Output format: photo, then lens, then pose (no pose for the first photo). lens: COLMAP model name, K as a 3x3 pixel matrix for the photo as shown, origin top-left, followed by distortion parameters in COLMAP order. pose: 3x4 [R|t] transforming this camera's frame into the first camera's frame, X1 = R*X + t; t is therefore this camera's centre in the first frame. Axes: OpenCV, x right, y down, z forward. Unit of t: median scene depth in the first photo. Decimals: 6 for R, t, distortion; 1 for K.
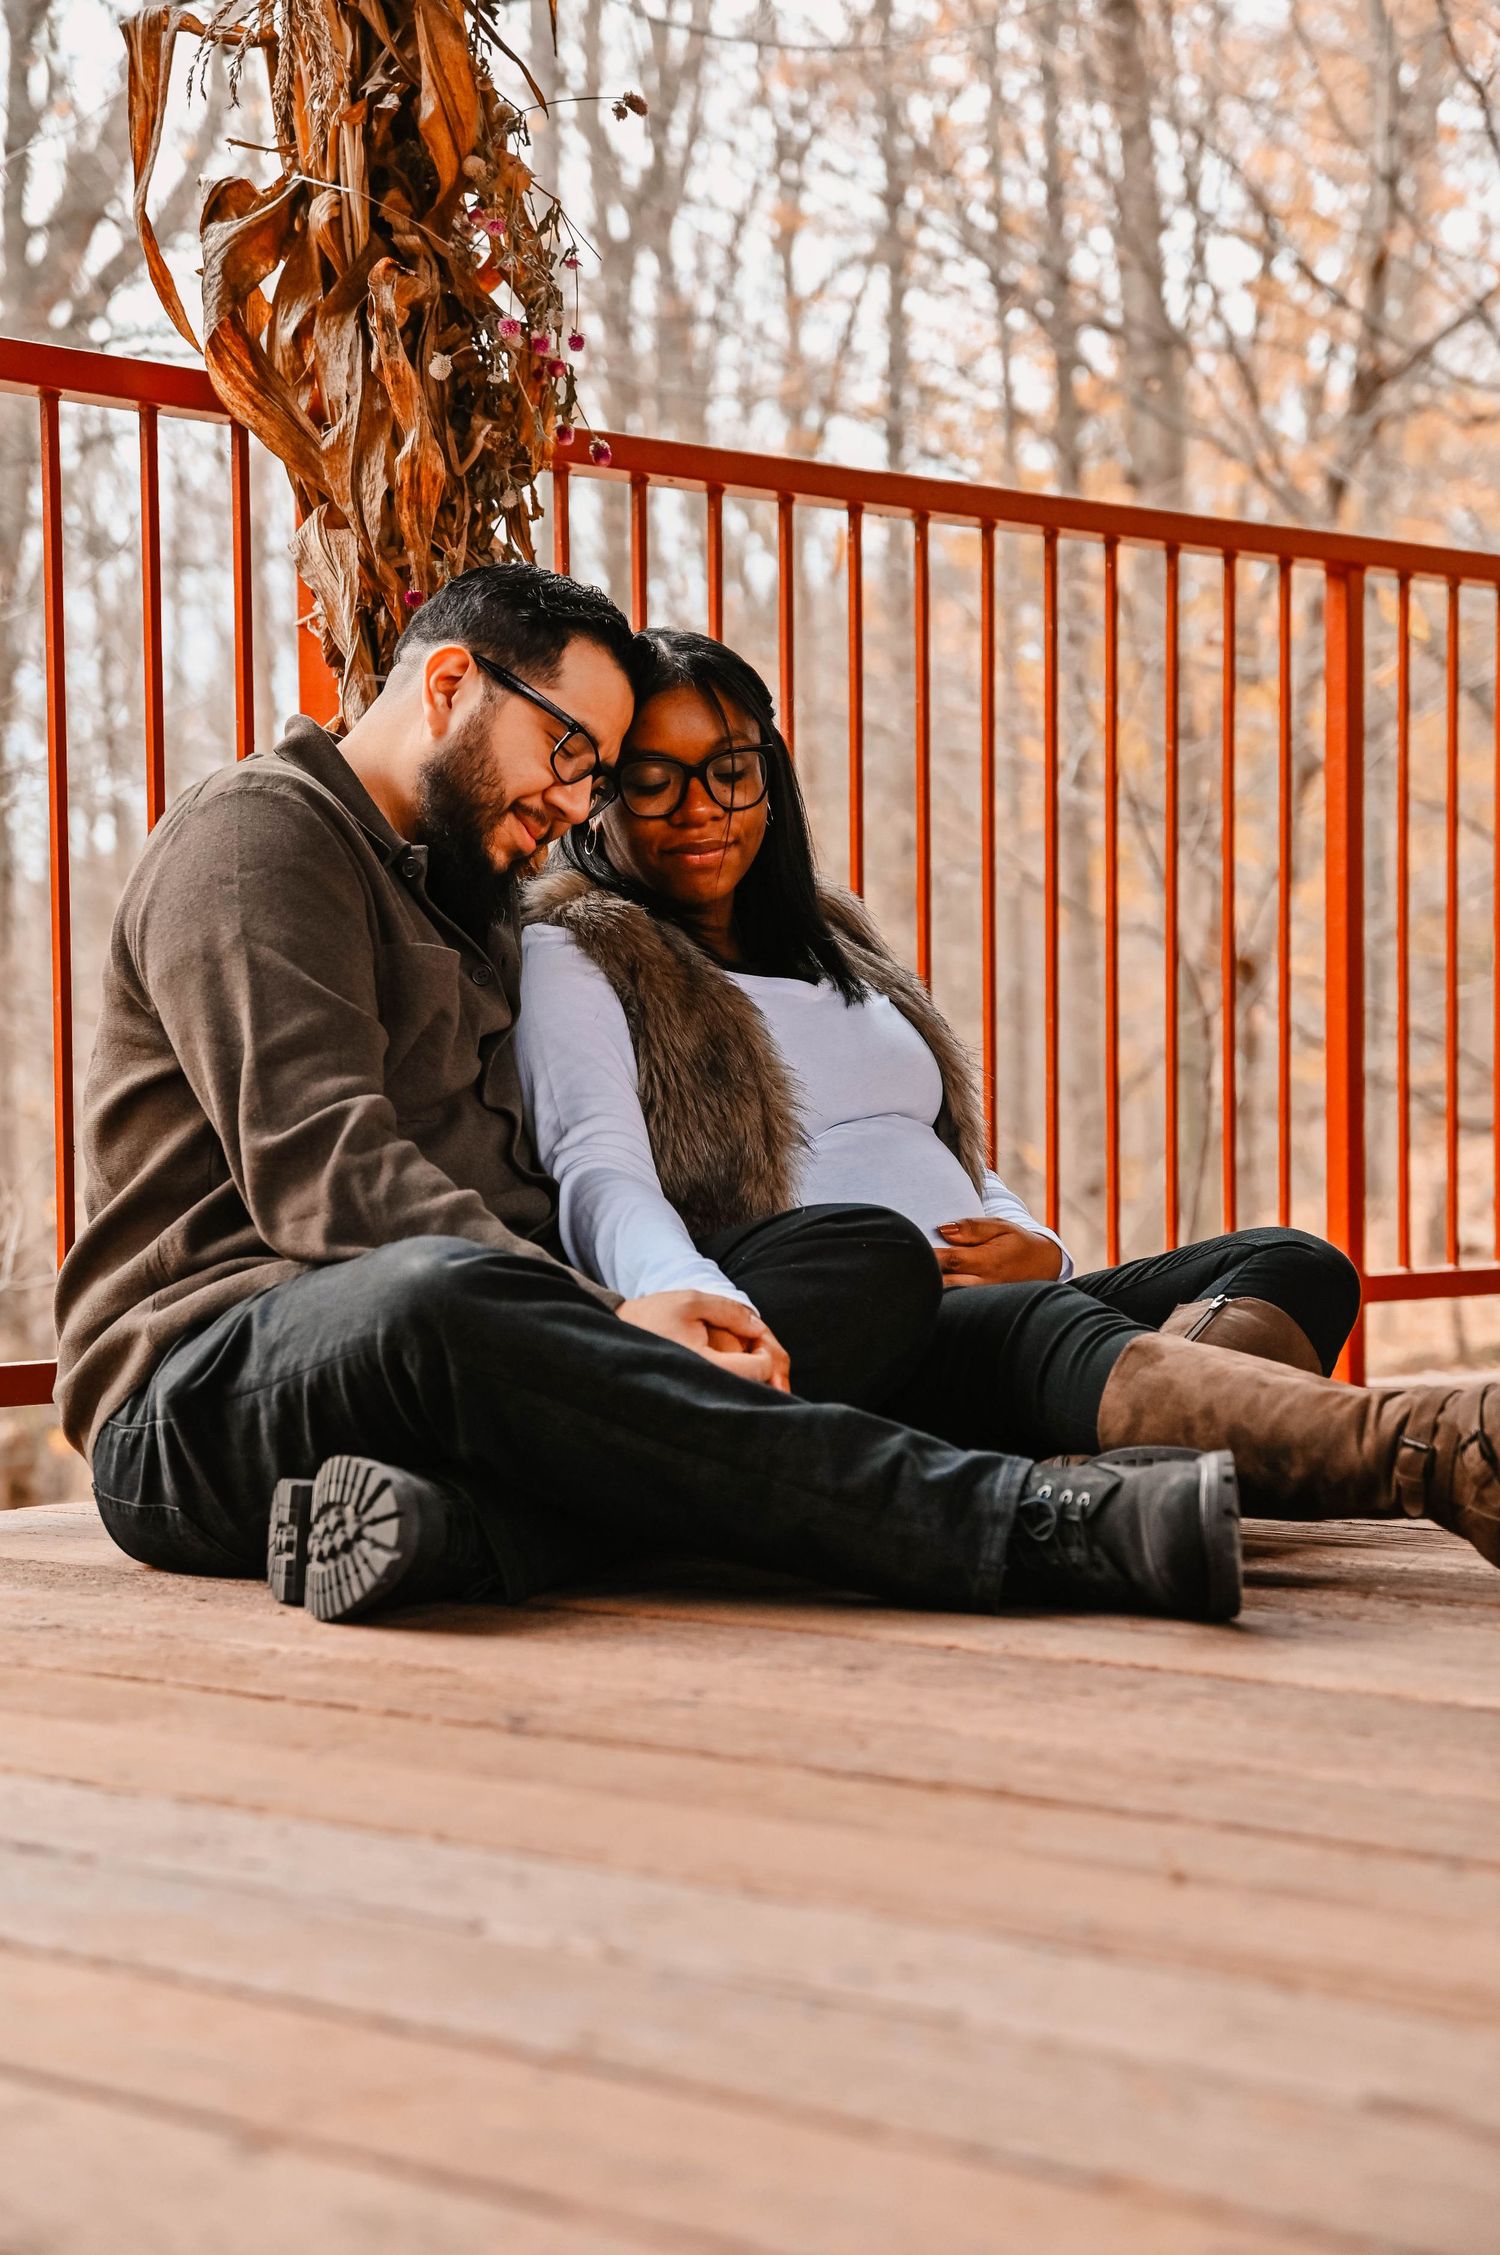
lens RADIAL K [[4254.7, 0, 750.0], [0, 4254.7, 1127.5], [0, 0, 1]] dist [0.939469, 0.146963]
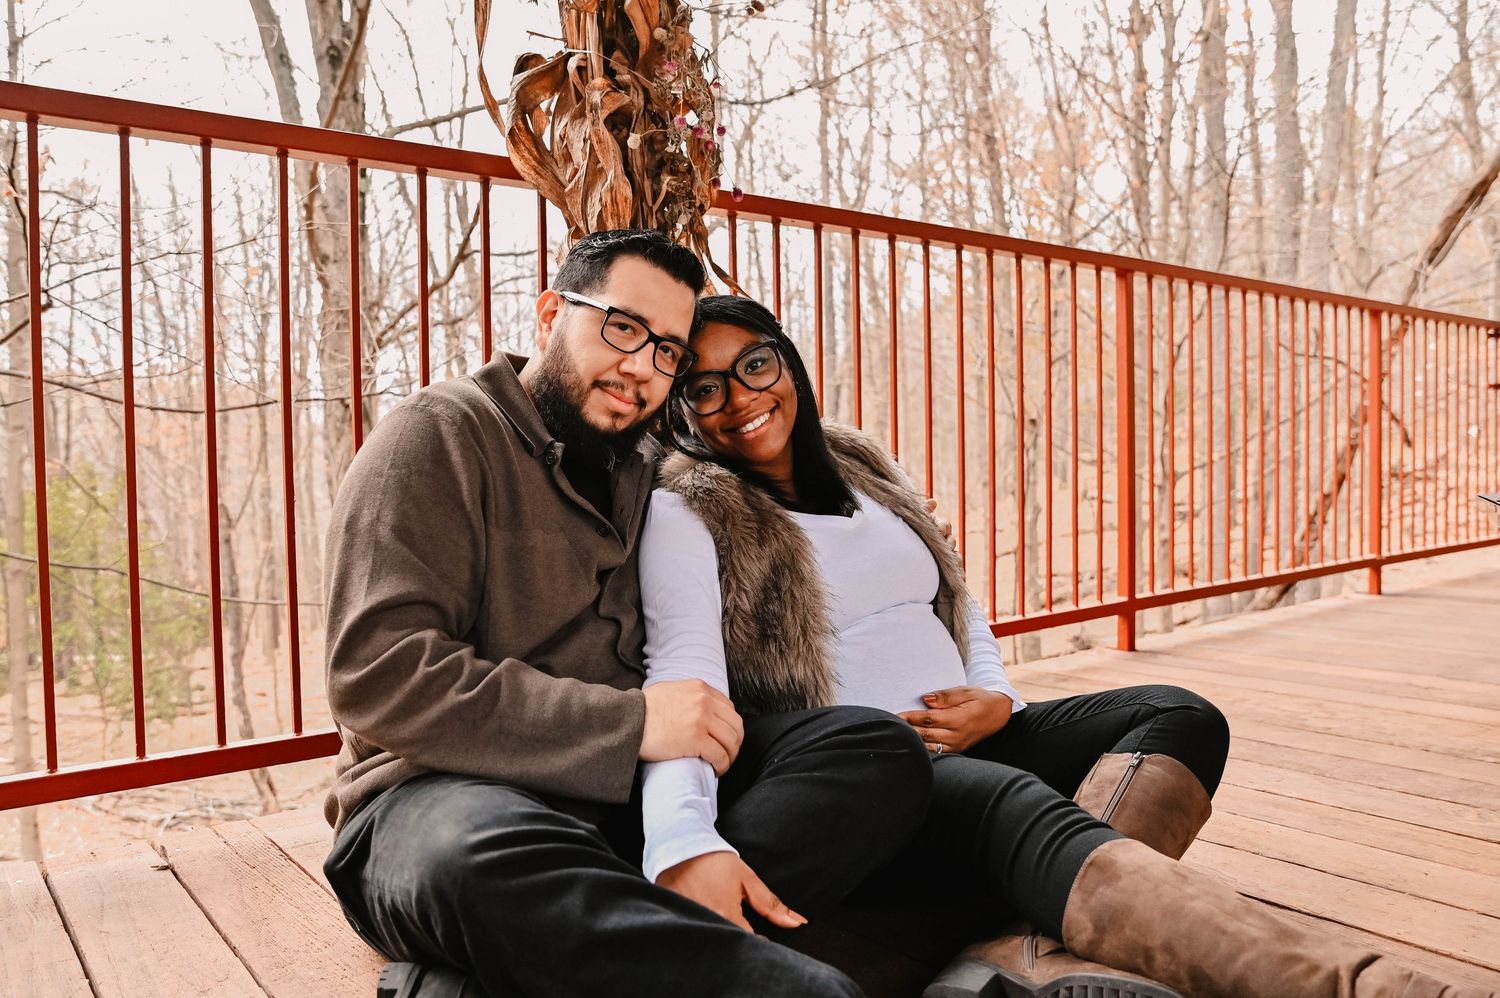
lens RADIAL K [[1139.6, 0, 750.0], [0, 1139.6, 499.0], [0, 0, 1]] dist [0.041311, -0.000829]
pose [[0.992775, -0.000765, -0.119988, 0.027073], [0.005136, 0.999334, 0.036124, -0.049250], [0.119881, -0.036479, 0.992118, 0.550678]]
